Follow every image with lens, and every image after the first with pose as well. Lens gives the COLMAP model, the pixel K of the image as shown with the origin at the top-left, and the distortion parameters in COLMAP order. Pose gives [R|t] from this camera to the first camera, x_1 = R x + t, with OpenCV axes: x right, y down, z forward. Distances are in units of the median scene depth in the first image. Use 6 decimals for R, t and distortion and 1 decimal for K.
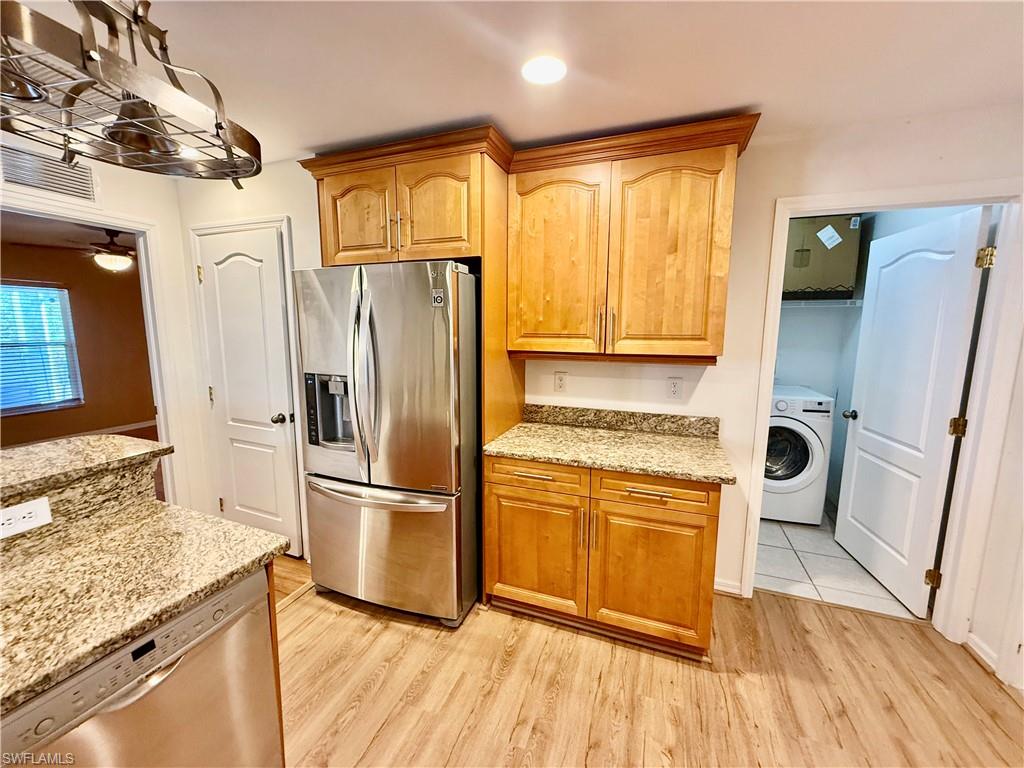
lens RADIAL K [[409.0, 0, 509.3], [0, 409.0, 383.4], [0, 0, 1]] dist [-0.000831, 0.000733]
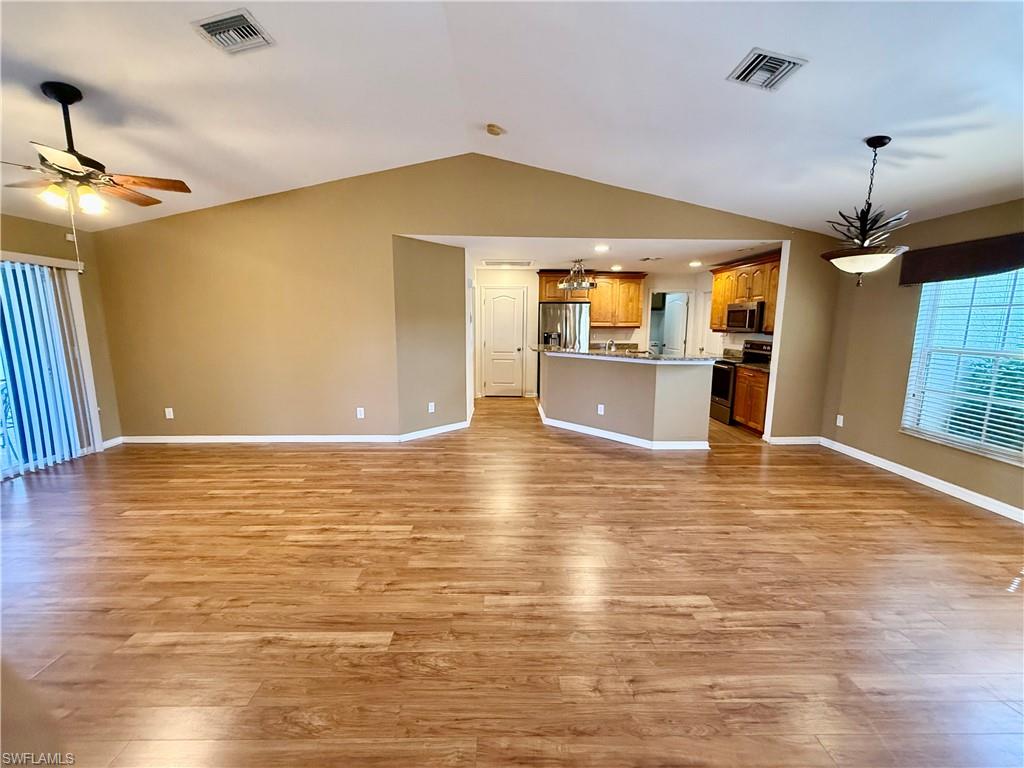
lens RADIAL K [[409.0, 0, 509.7], [0, 409.0, 383.4], [0, 0, 1]] dist [-0.000831, 0.000733]
pose [[0.929333, -0.058916, 0.364512, -2.201739], [0.054007, 0.998260, 0.023656, 0.331890], [-0.365272, -0.002298, 0.930898, -2.318054]]
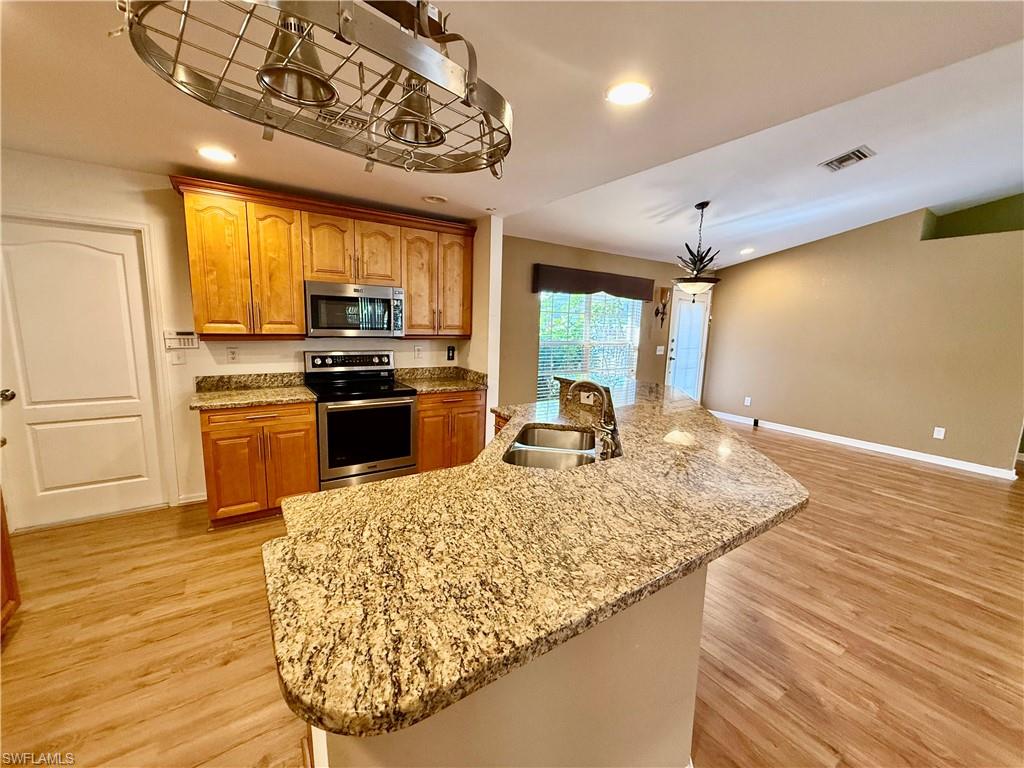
lens RADIAL K [[409.0, 0, 509.5], [0, 409.0, 384.0], [0, 0, 1]] dist [-0.000831, 0.000733]
pose [[-0.819849, -0.118488, 0.560186, -0.965233], [0.046254, 0.961452, 0.271056, -0.121226], [-0.570709, 0.248135, -0.782764, 0.846832]]
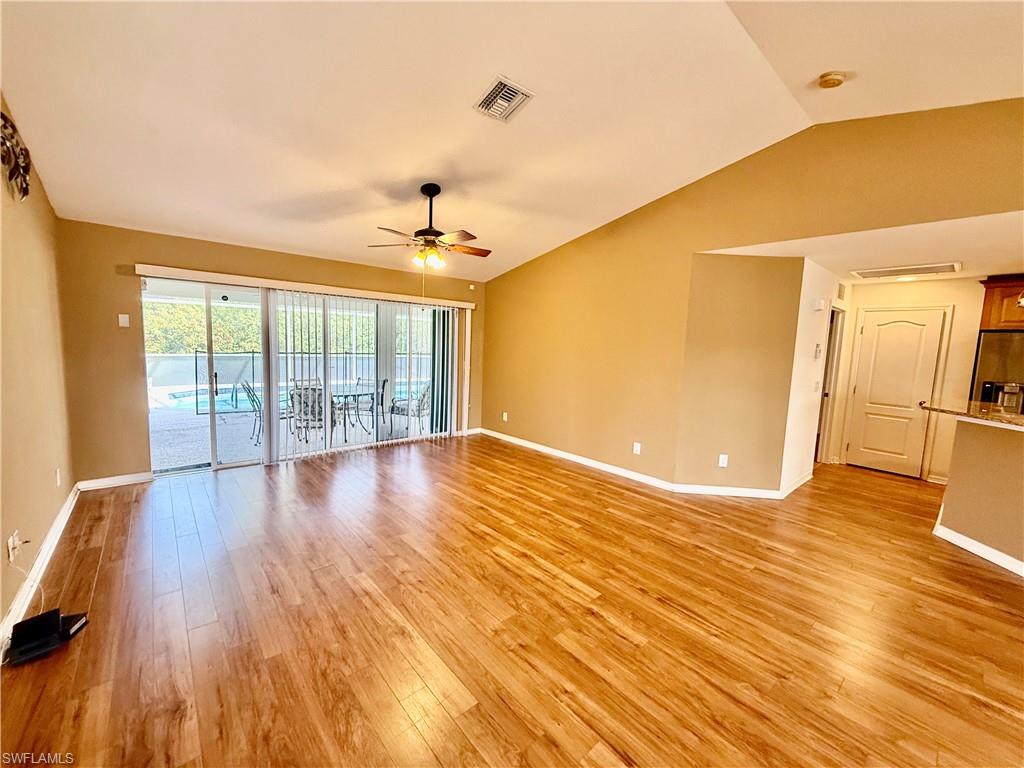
lens RADIAL K [[409.0, 0, 509.5], [0, 409.0, 383.9], [0, 0, 1]] dist [-0.000831, 0.000733]
pose [[0.881049, 0.071895, -0.467529, -1.737691], [-0.096301, 0.994945, -0.028478, 0.294796], [0.463118, 0.070114, 0.883519, -2.075791]]
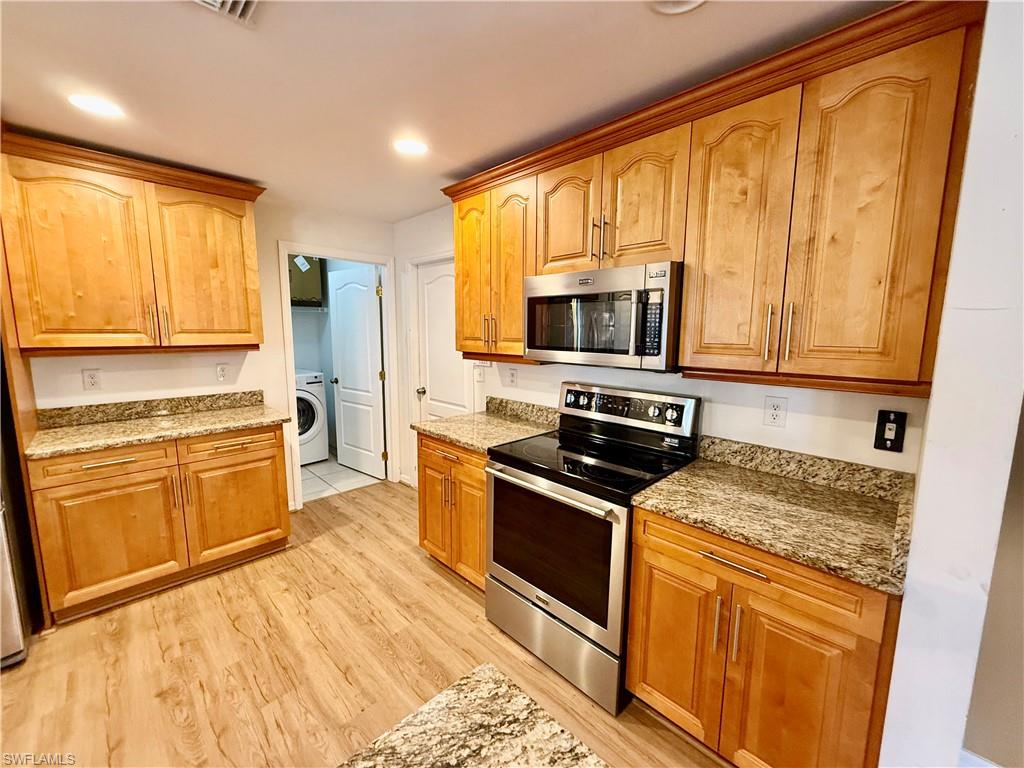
lens RADIAL K [[409.0, 0, 509.6], [0, 409.0, 383.4], [0, 0, 1]] dist [-0.000831, 0.000733]
pose [[0.411389, -0.120614, 0.903444, -0.426978], [0.122736, 0.989508, 0.076216, 0.065386], [-0.903158, 0.079531, 0.421876, -0.376195]]
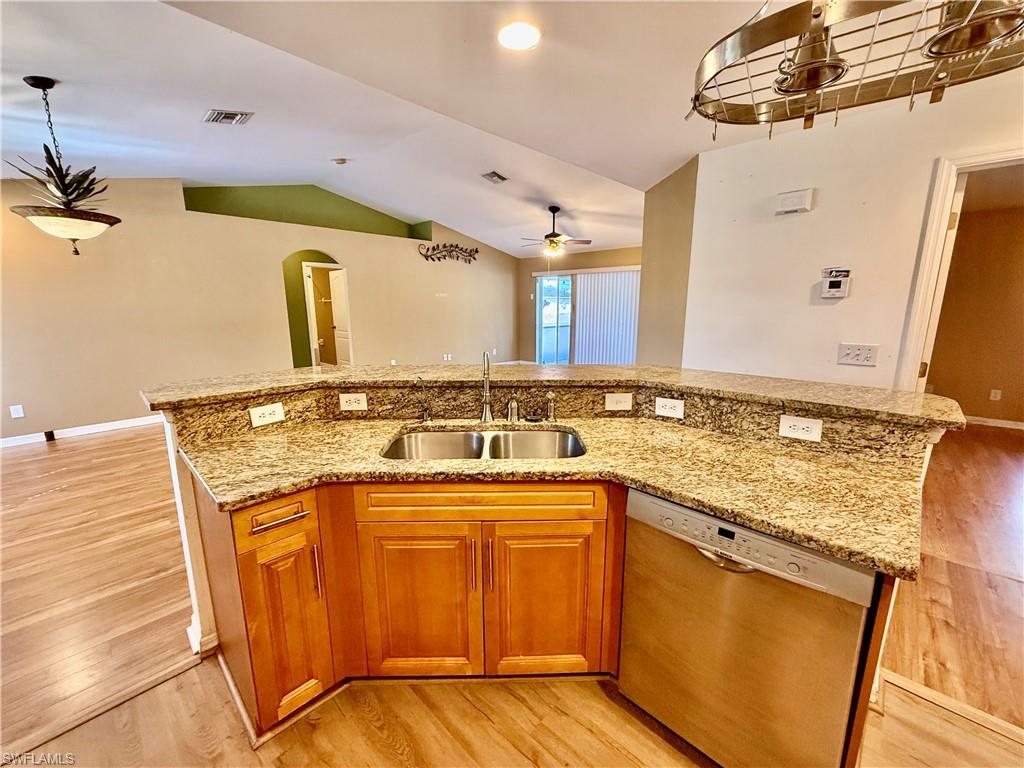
lens RADIAL K [[409.0, 0, 509.5], [0, 409.0, 382.8], [0, 0, 1]] dist [-0.000831, 0.000733]
pose [[-0.387397, 0.170970, -0.905921, 0.177838], [-0.128160, 0.963125, 0.236570, 0.000592], [0.912961, 0.207749, -0.351200, 0.321229]]
